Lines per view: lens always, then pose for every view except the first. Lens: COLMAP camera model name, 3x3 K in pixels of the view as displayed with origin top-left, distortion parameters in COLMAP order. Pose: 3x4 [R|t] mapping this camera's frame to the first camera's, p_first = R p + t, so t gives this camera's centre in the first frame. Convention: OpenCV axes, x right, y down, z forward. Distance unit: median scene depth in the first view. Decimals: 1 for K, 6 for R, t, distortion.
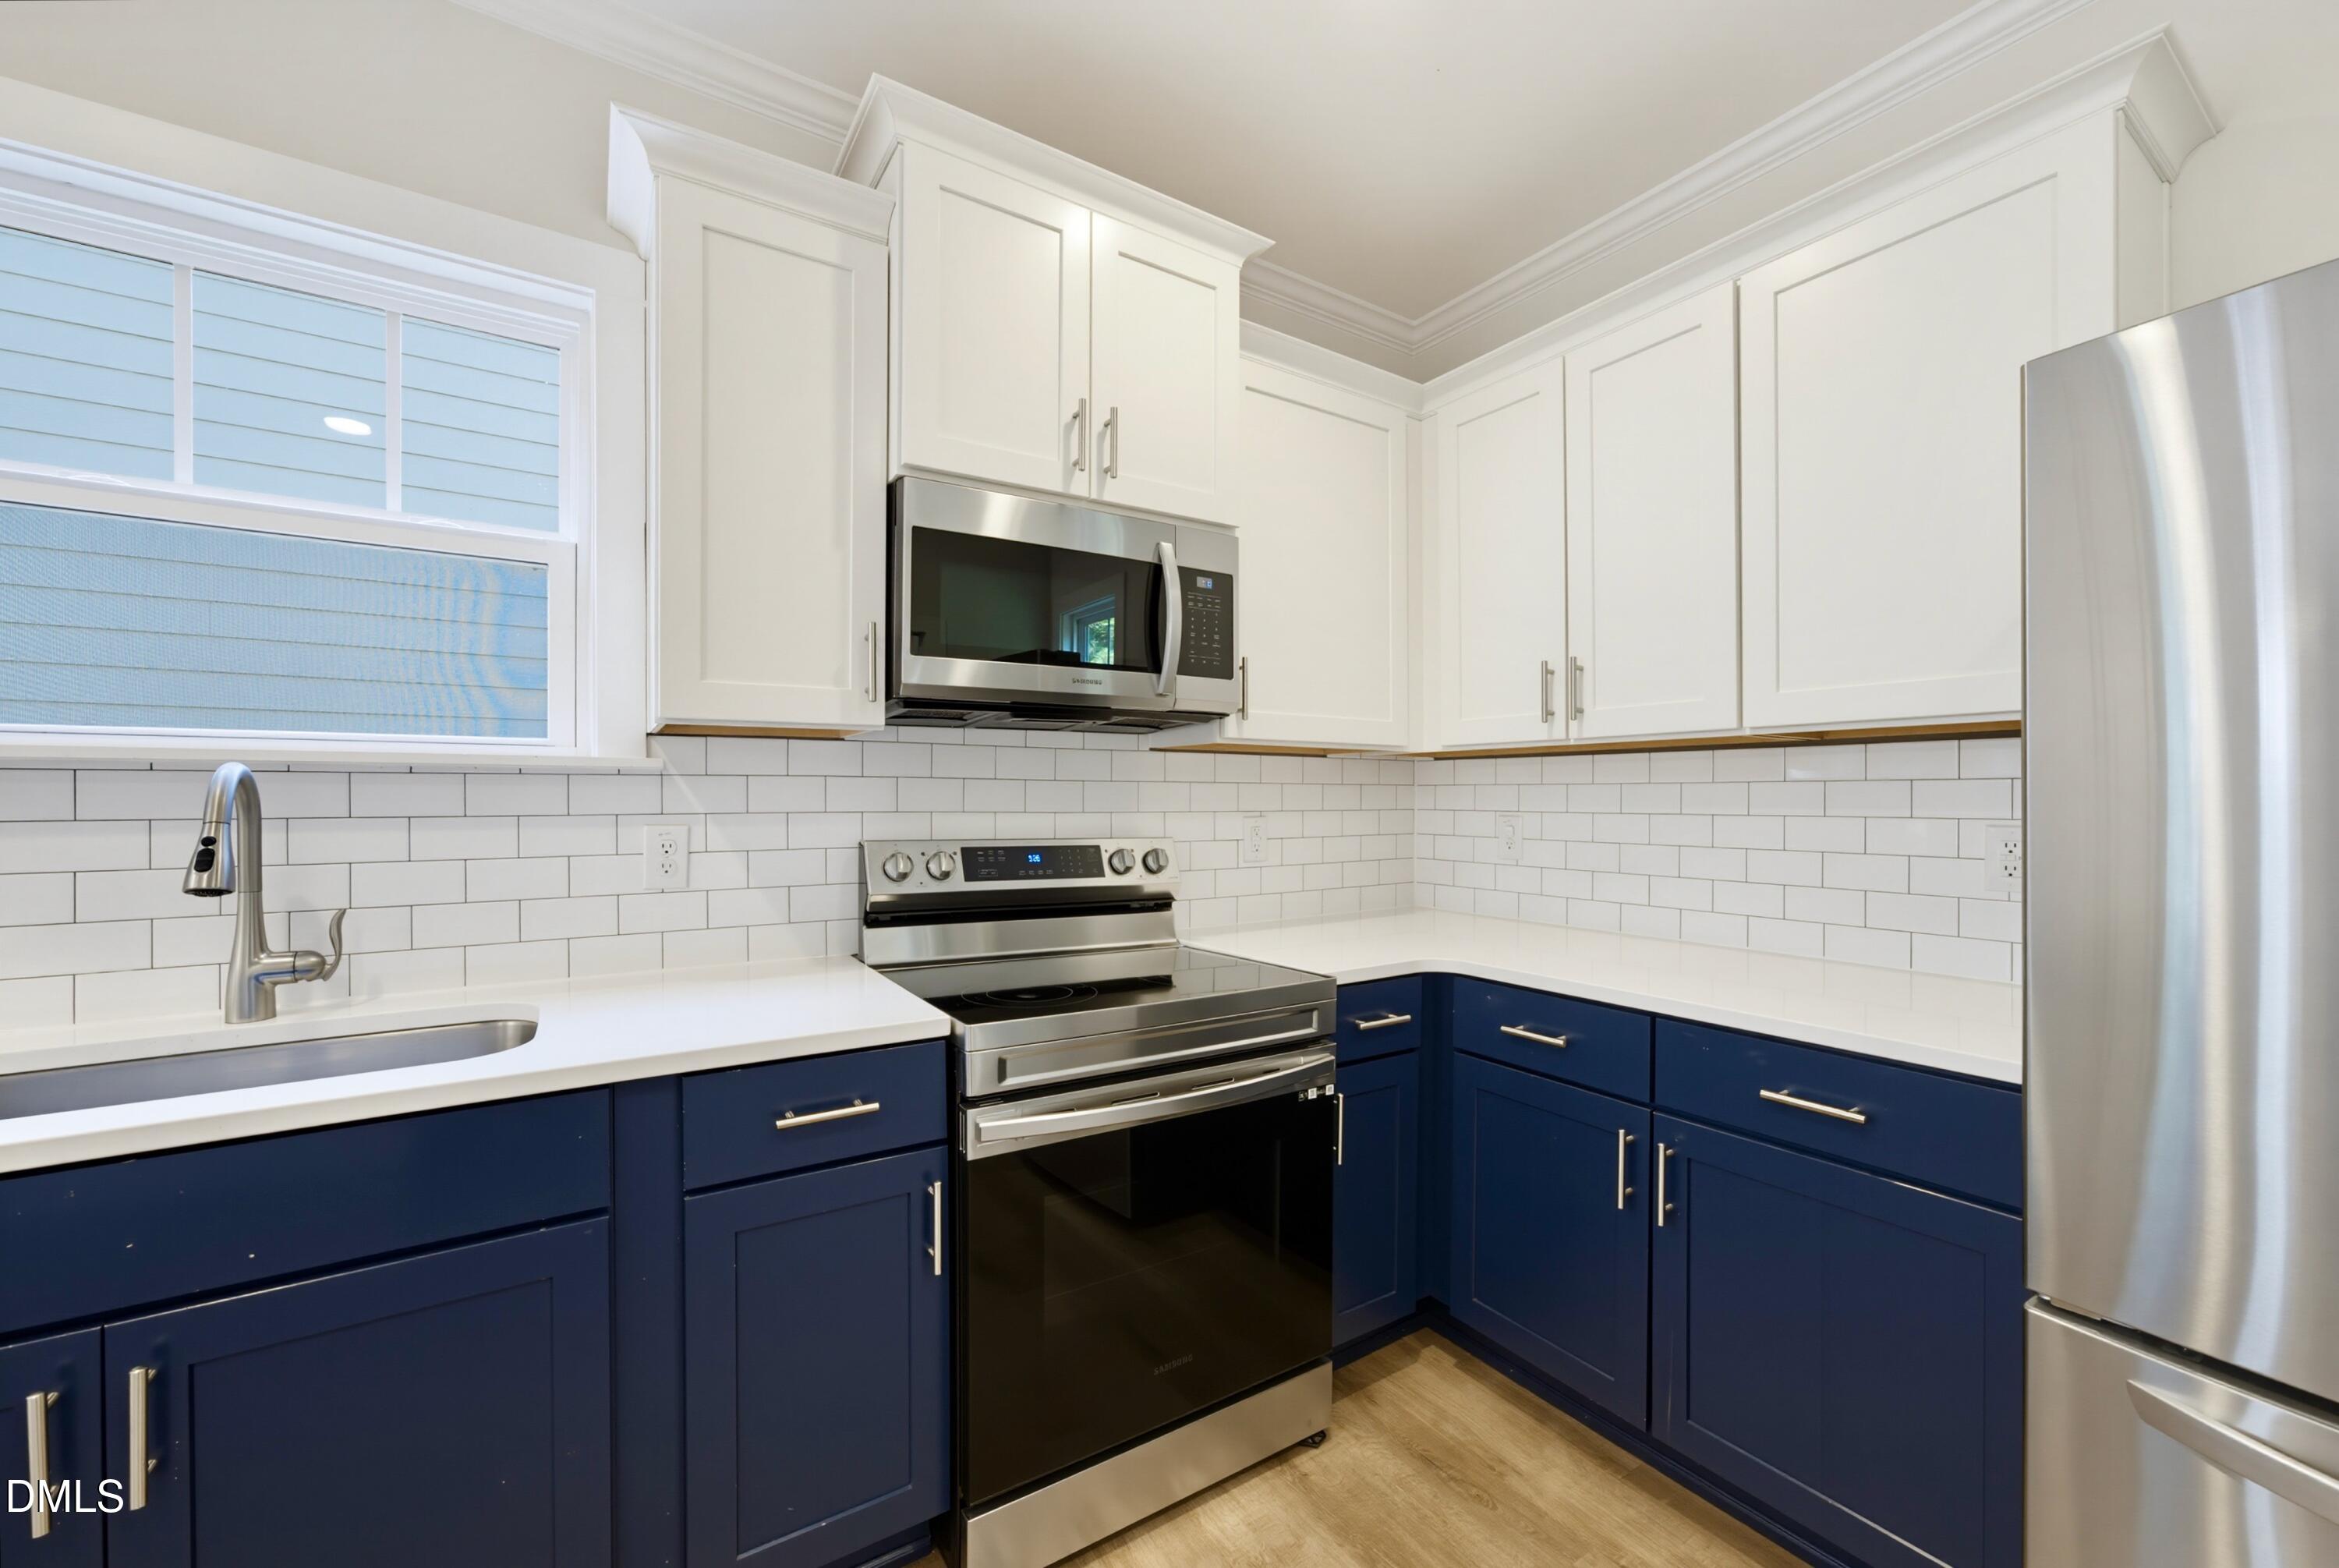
lens RADIAL K [[936.0, 0, 1175.9], [0, 936.0, 795.4], [0, 0, 1]] dist [-0.024882, 0.010726]
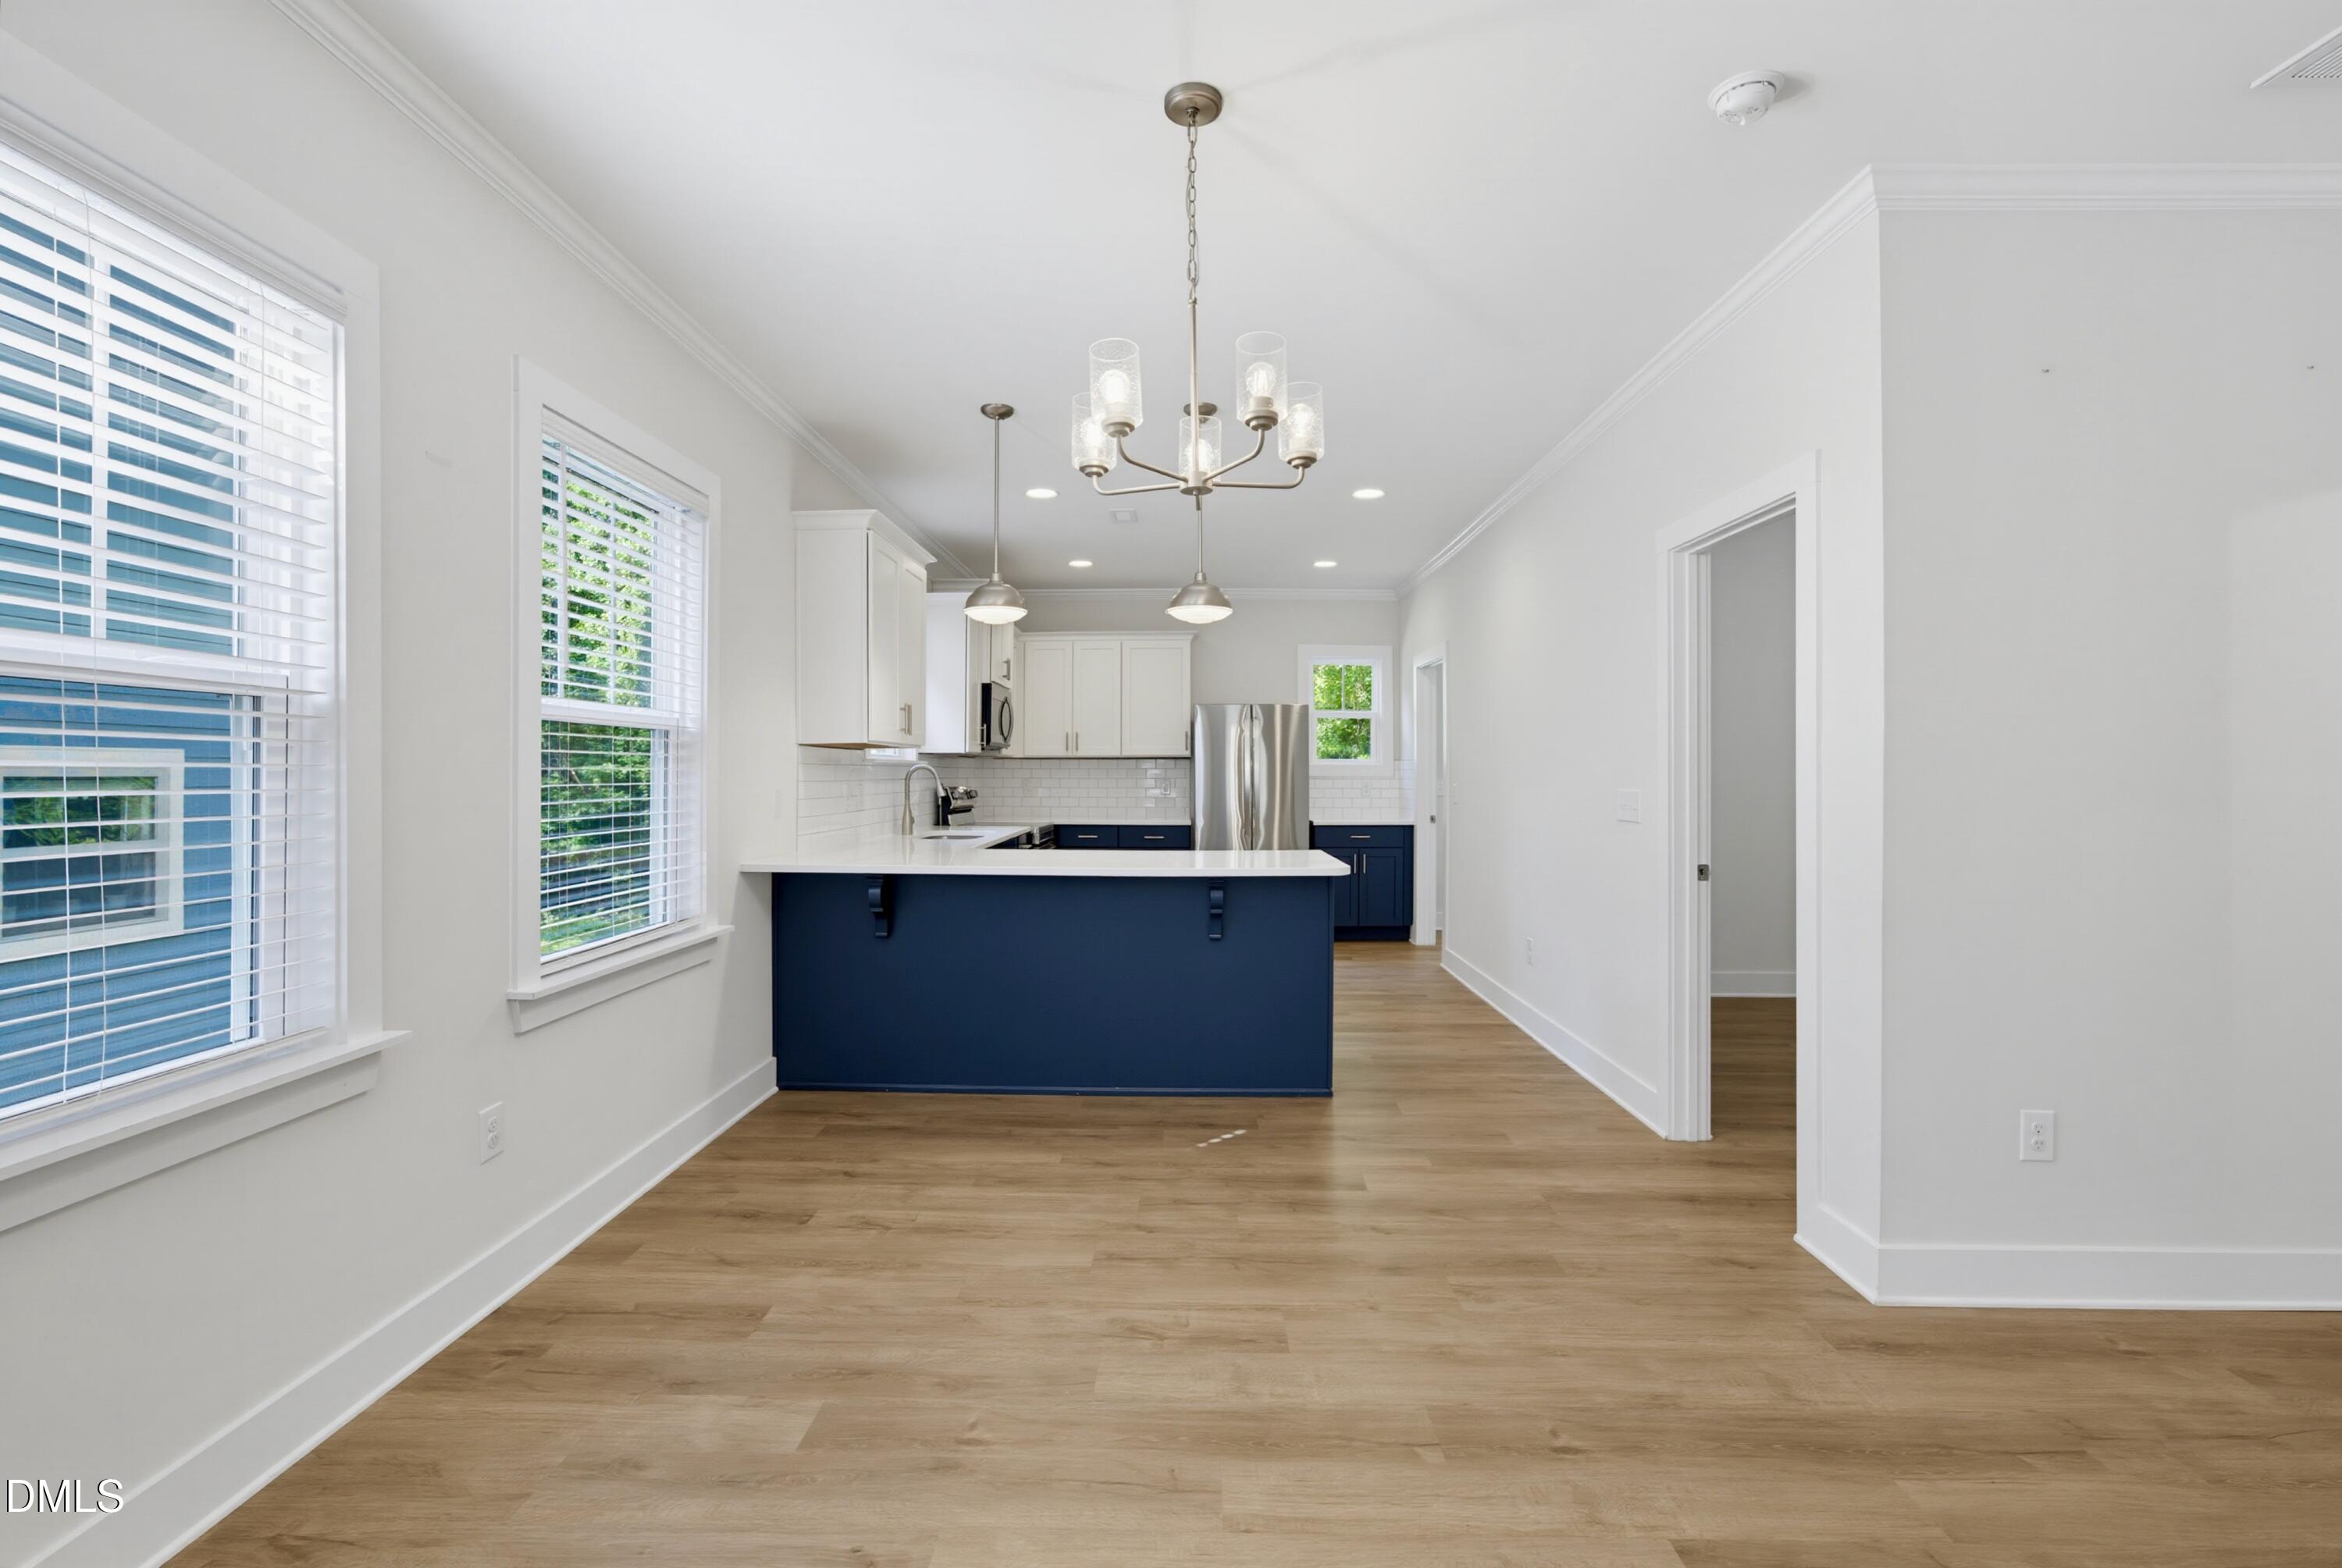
lens RADIAL K [[1041.7, 0, 1178.8], [0, 1041.7, 774.7], [0, 0, 1]] dist [-0.028418, 0.015637]
pose [[0.557483, 0.000272, 0.830188, -2.756794], [-0.005345, 0.999980, 0.003262, -0.008330], [-0.830171, -0.006256, 0.557474, -1.571890]]
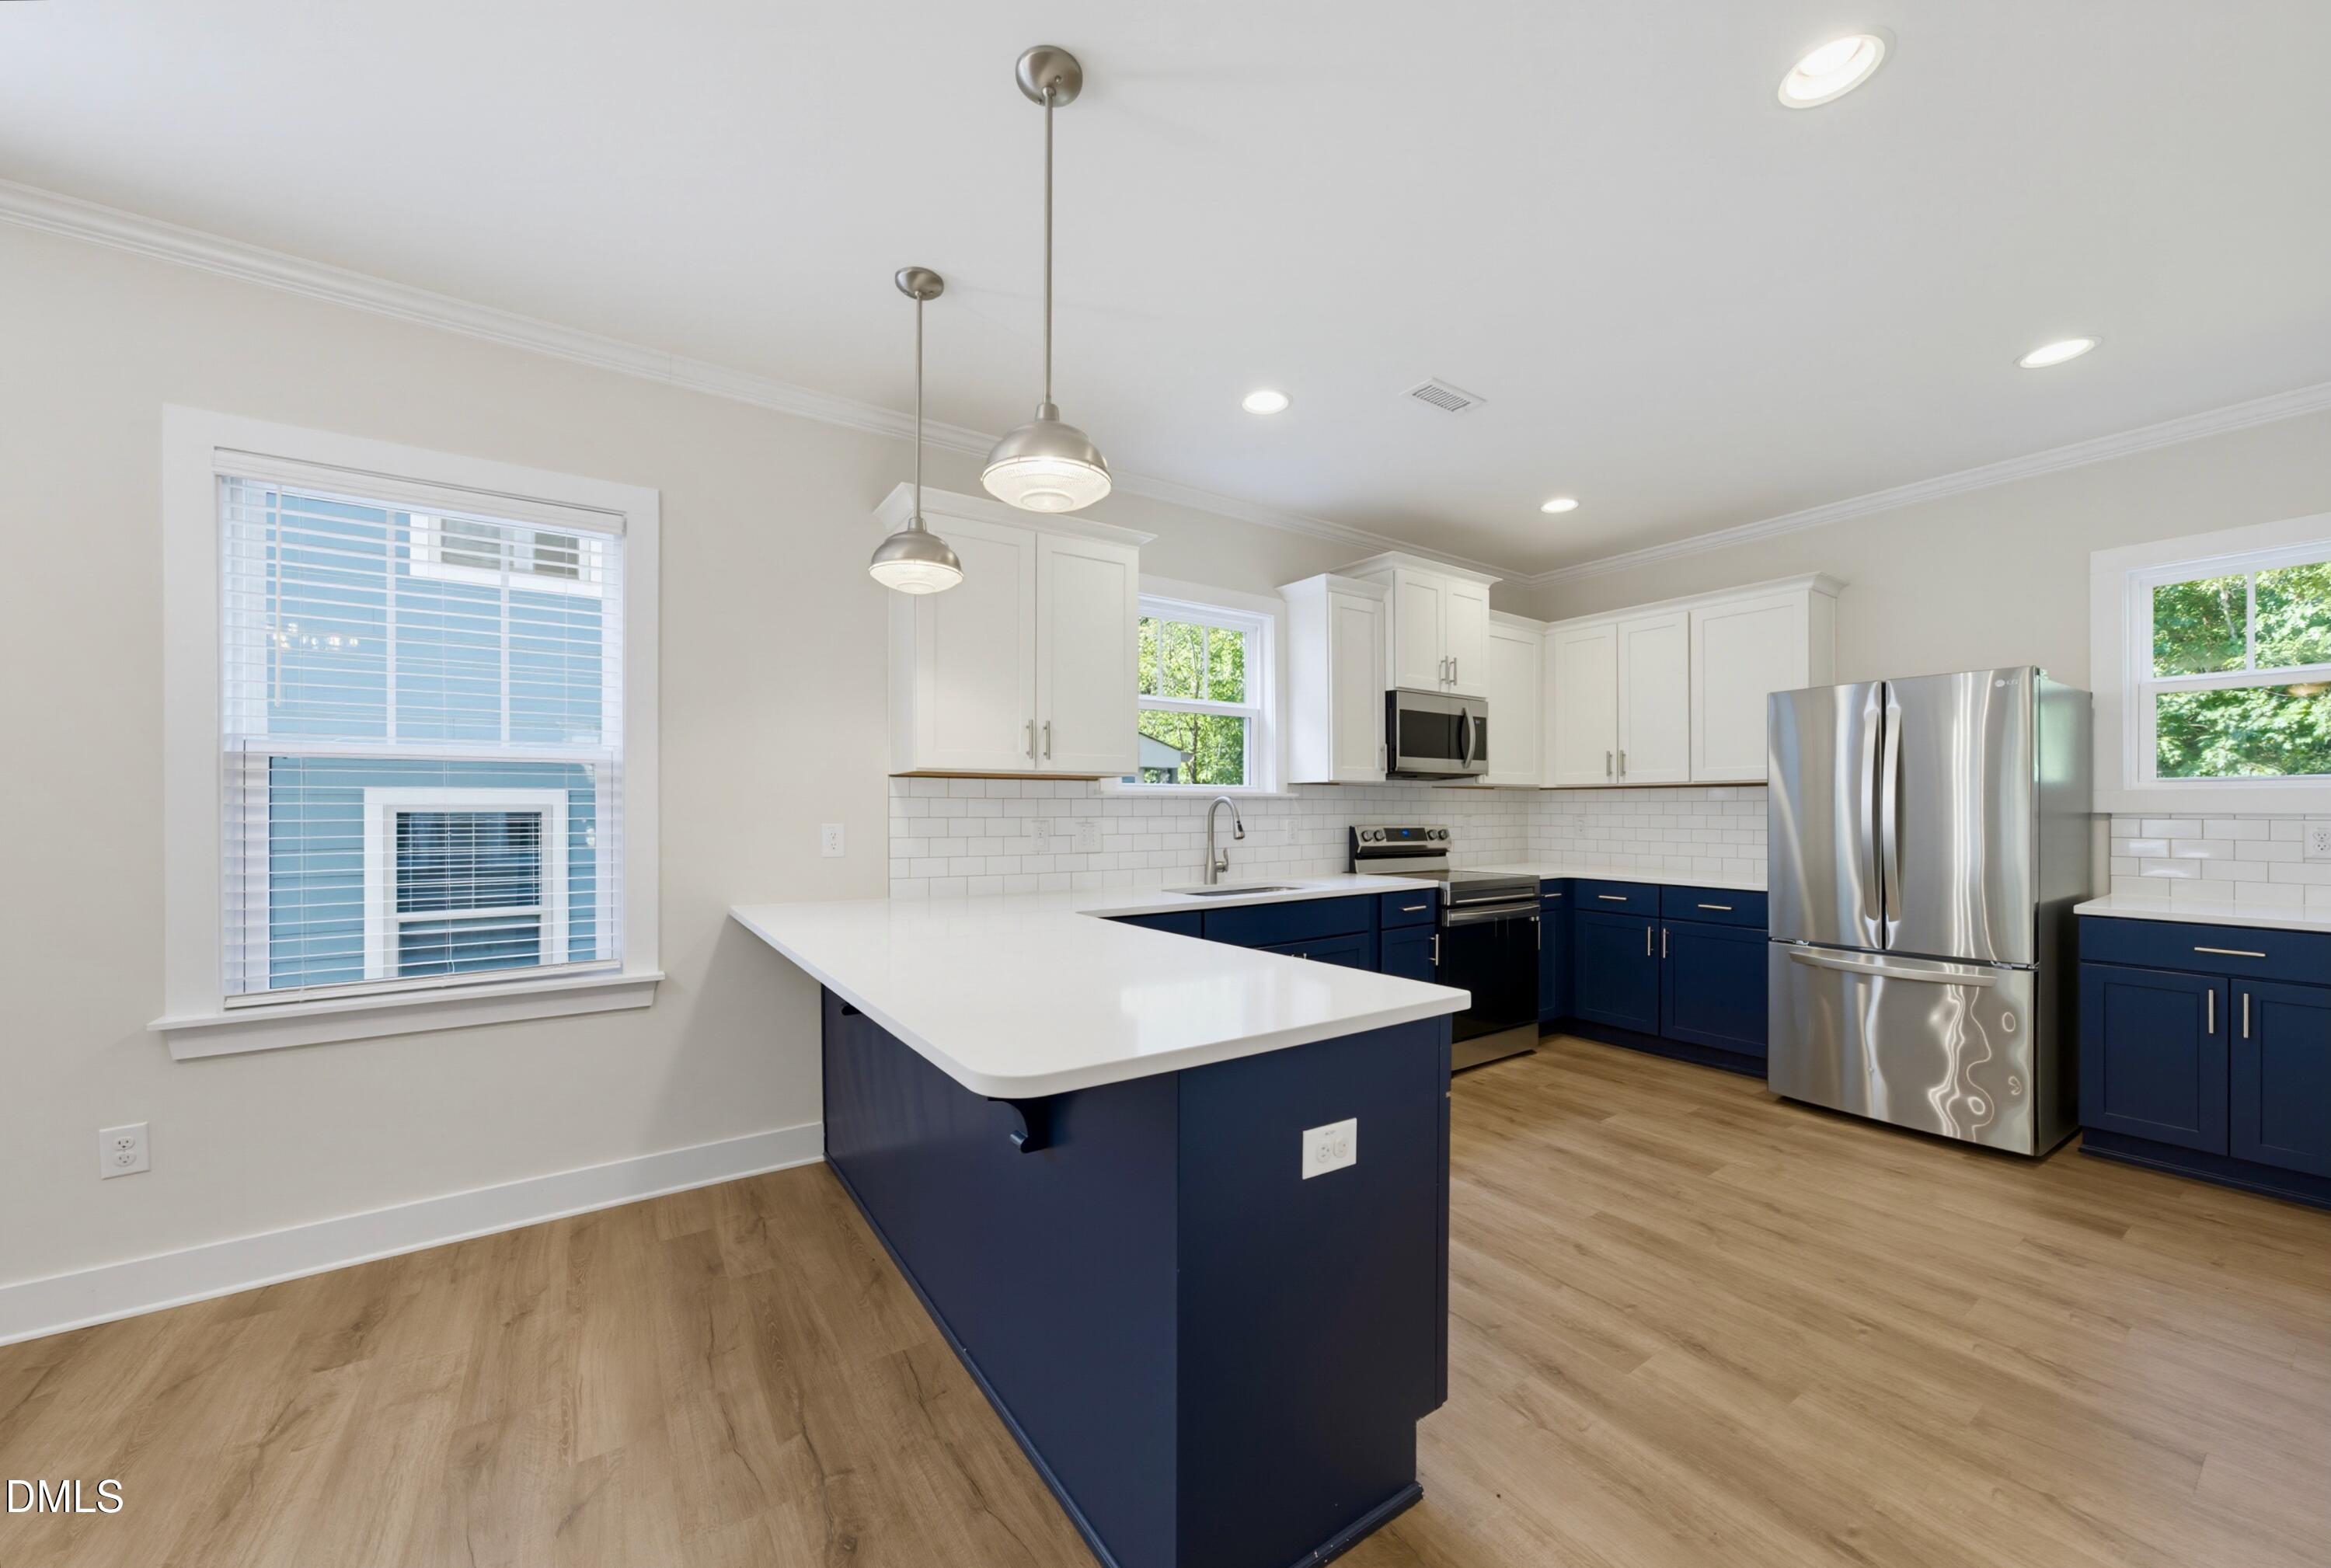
lens RADIAL K [[866.9, 0, 1174.5], [0, 866.9, 810.7], [0, 0, 1]] dist [-0.034771, 0.016434]
pose [[0.999499, 0.000465, 0.031638, -0.878050], [-0.000697, 0.999973, 0.007318, -0.007154], [-0.031634, -0.007336, 0.999473, -1.308081]]
